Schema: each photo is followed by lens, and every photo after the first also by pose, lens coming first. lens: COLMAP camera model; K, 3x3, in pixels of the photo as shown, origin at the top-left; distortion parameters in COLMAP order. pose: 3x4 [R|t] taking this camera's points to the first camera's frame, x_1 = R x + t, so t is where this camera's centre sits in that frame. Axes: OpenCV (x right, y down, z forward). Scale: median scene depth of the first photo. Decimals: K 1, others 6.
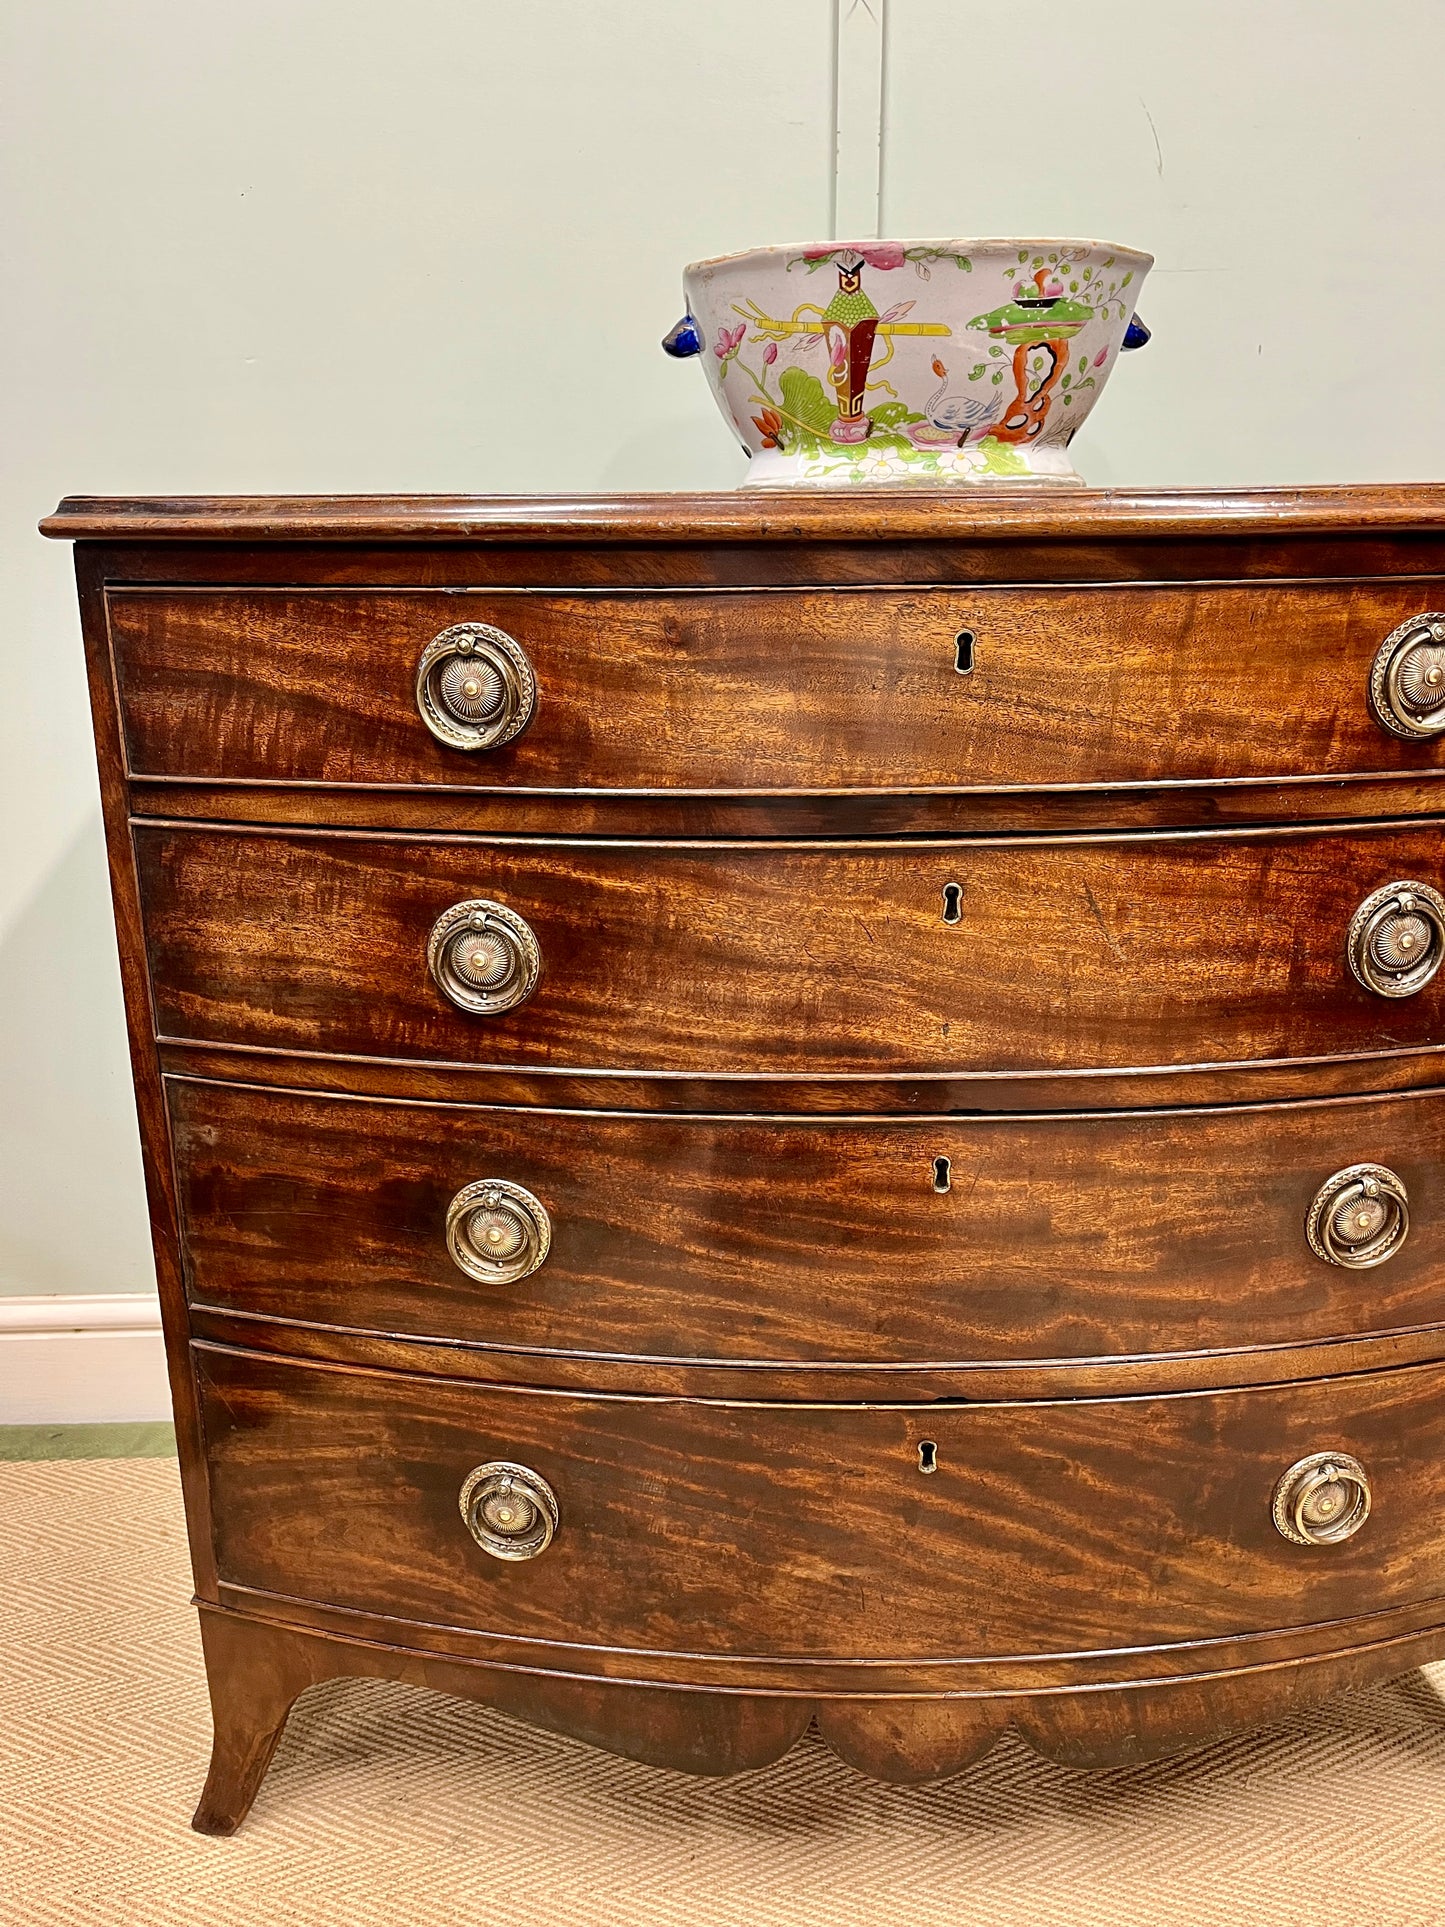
lens RADIAL K [[1444.7, 0, 720.9], [0, 1444.7, 980.8], [0, 0, 1]] dist [0.052704, -0.061097]
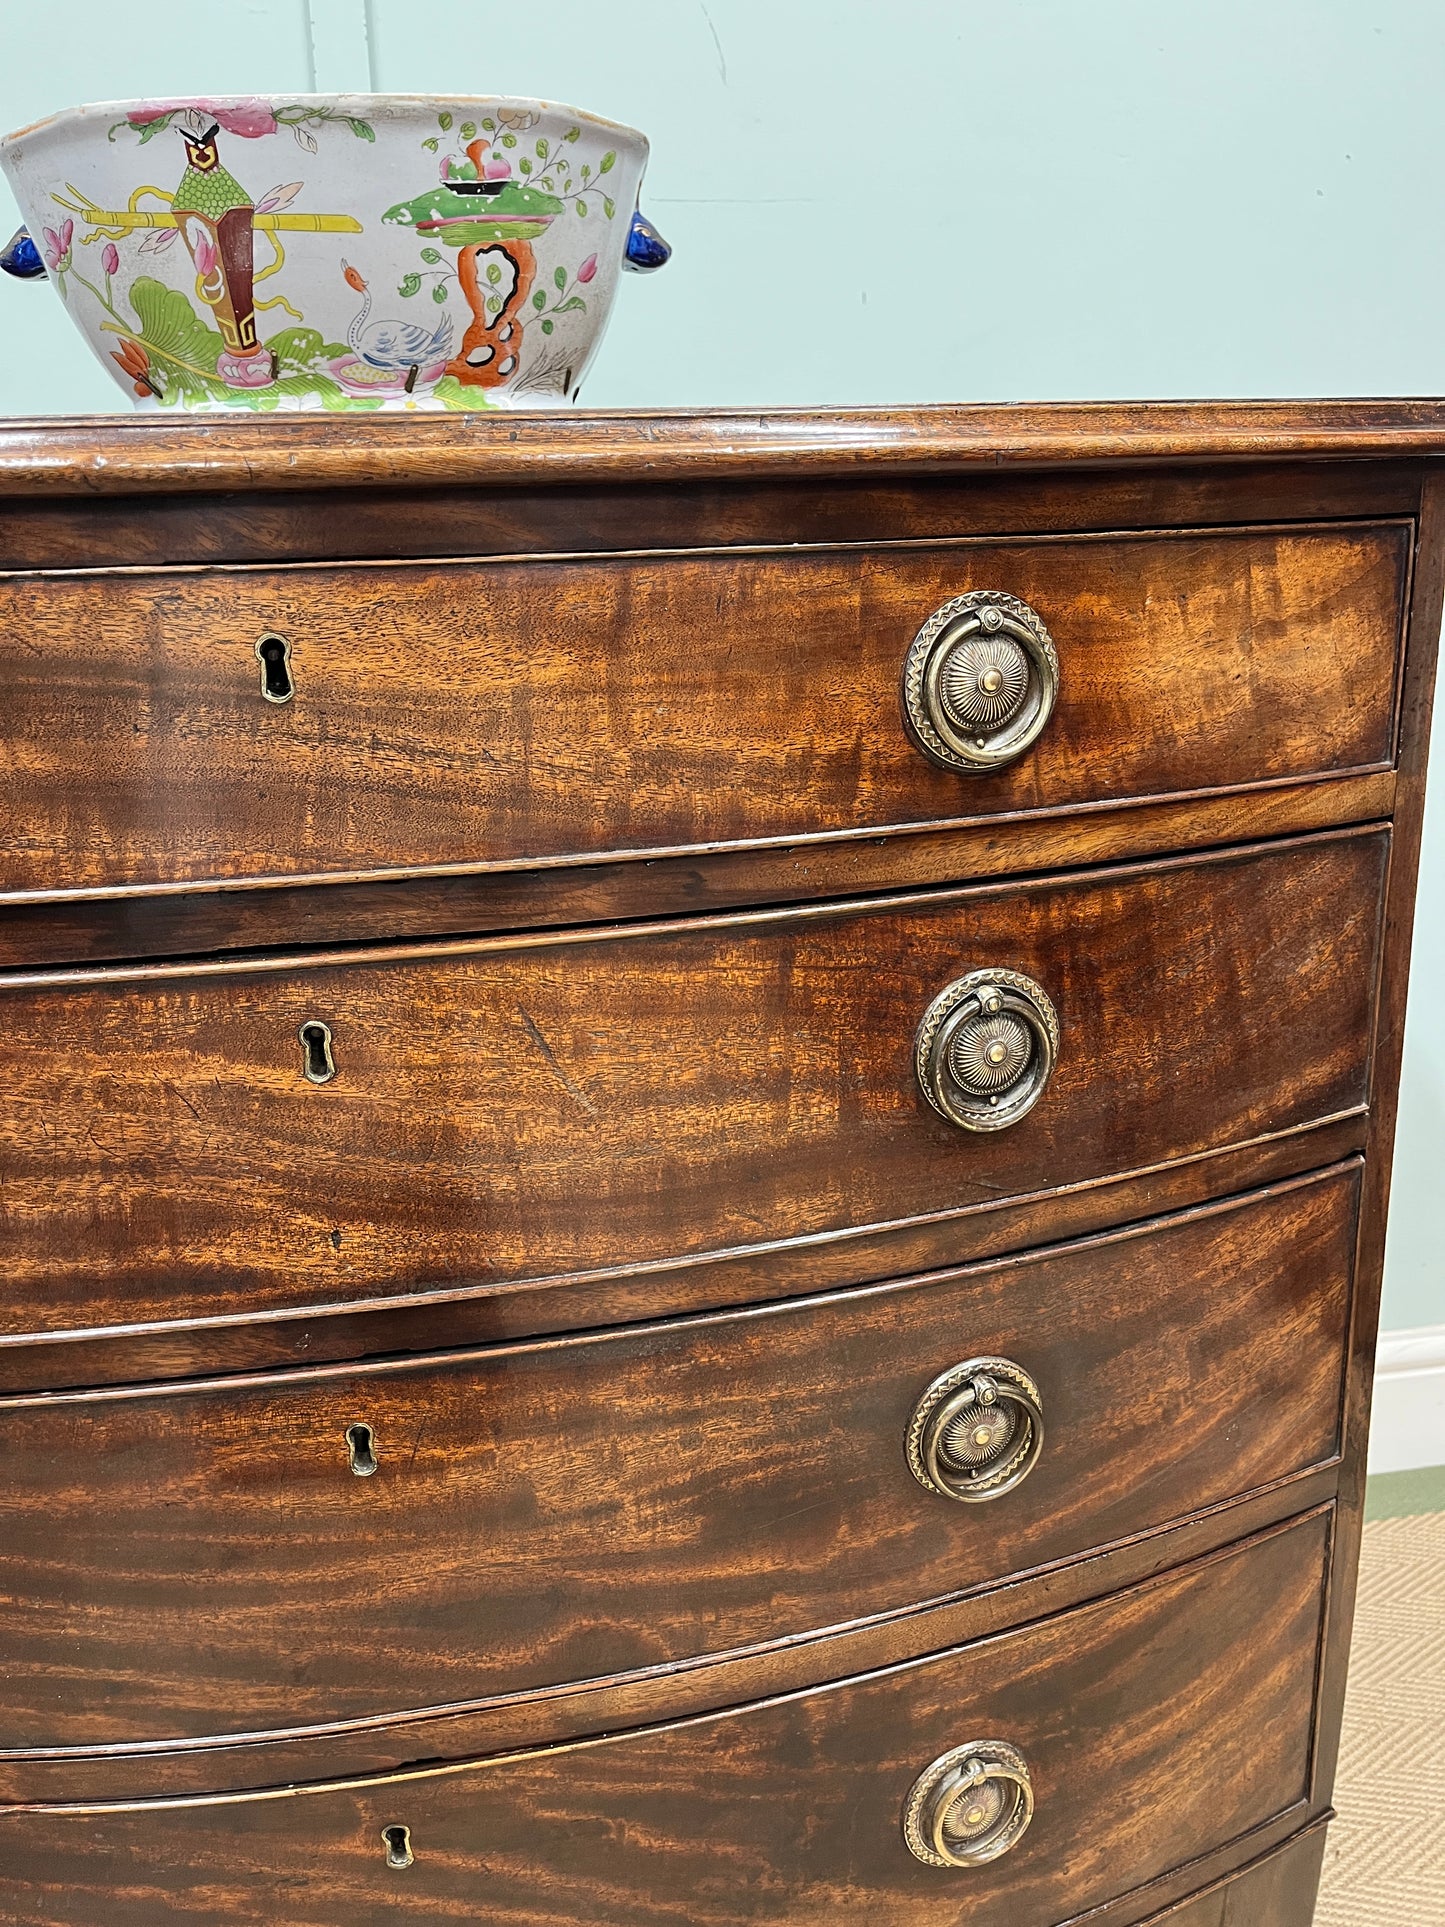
lens RADIAL K [[1455.2, 0, 715.5], [0, 1455.2, 972.8], [0, 0, 1]] dist [0.075421, -0.114290]
pose [[0.989025, -0.064731, 0.132813, 0.233813], [0.067802, 0.997523, -0.018727, -0.059890], [-0.131272, 0.027526, 0.990964, 0.298778]]
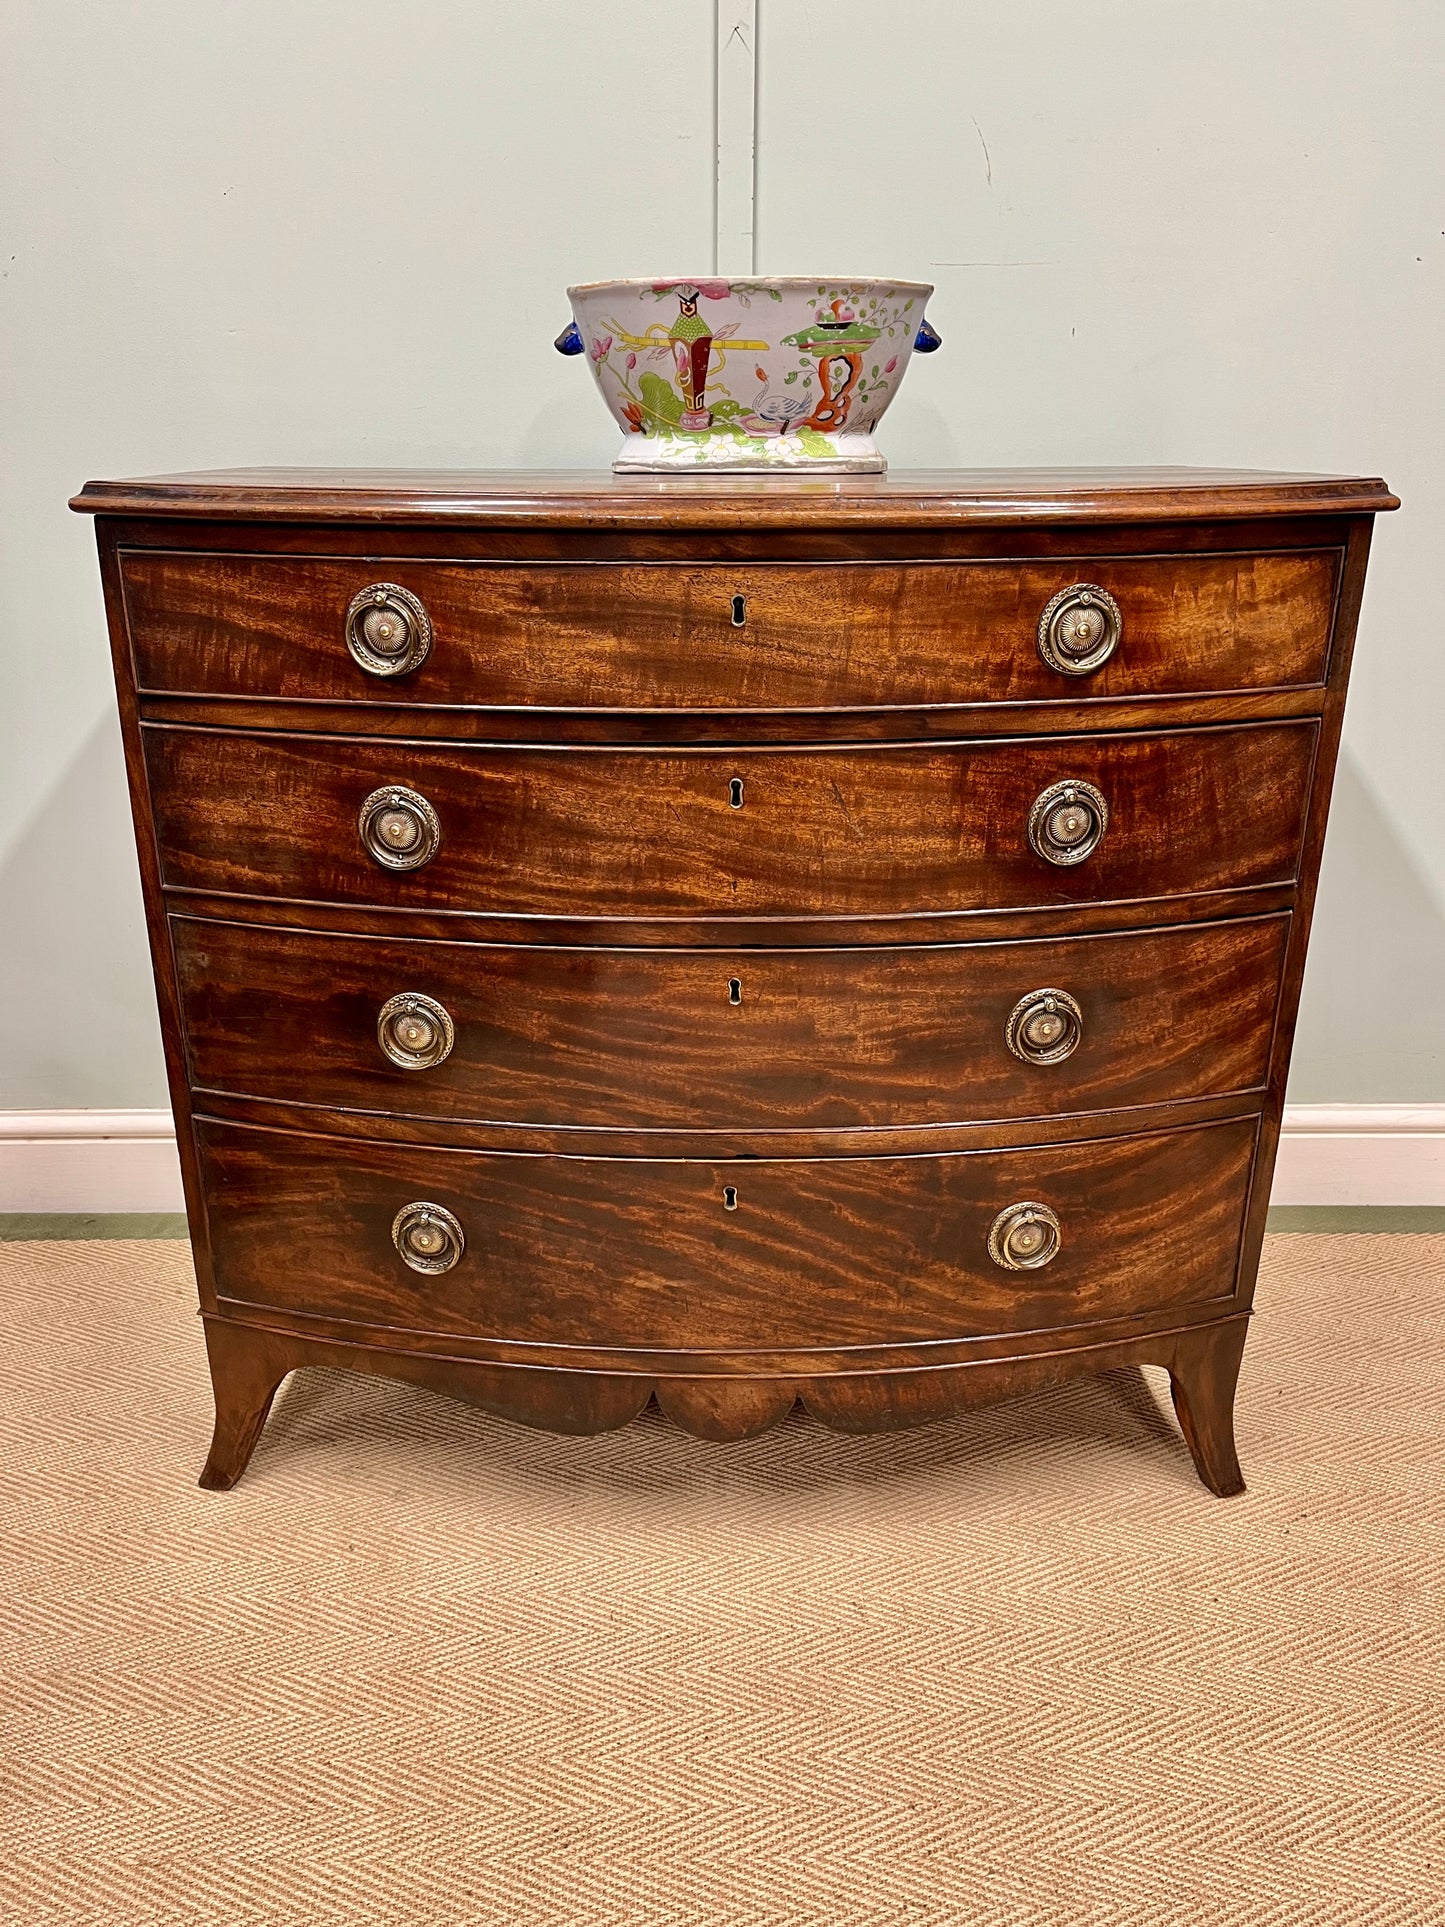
lens RADIAL K [[1416.7, 0, 716.6], [0, 1416.7, 972.9], [0, 0, 1]] dist [0.111505, -0.243562]
pose [[0.999899, 0.012273, -0.007102, 0.141796], [-0.011748, 0.997490, 0.069819, 0.021670], [0.007941, -0.069729, 0.997534, -0.340647]]
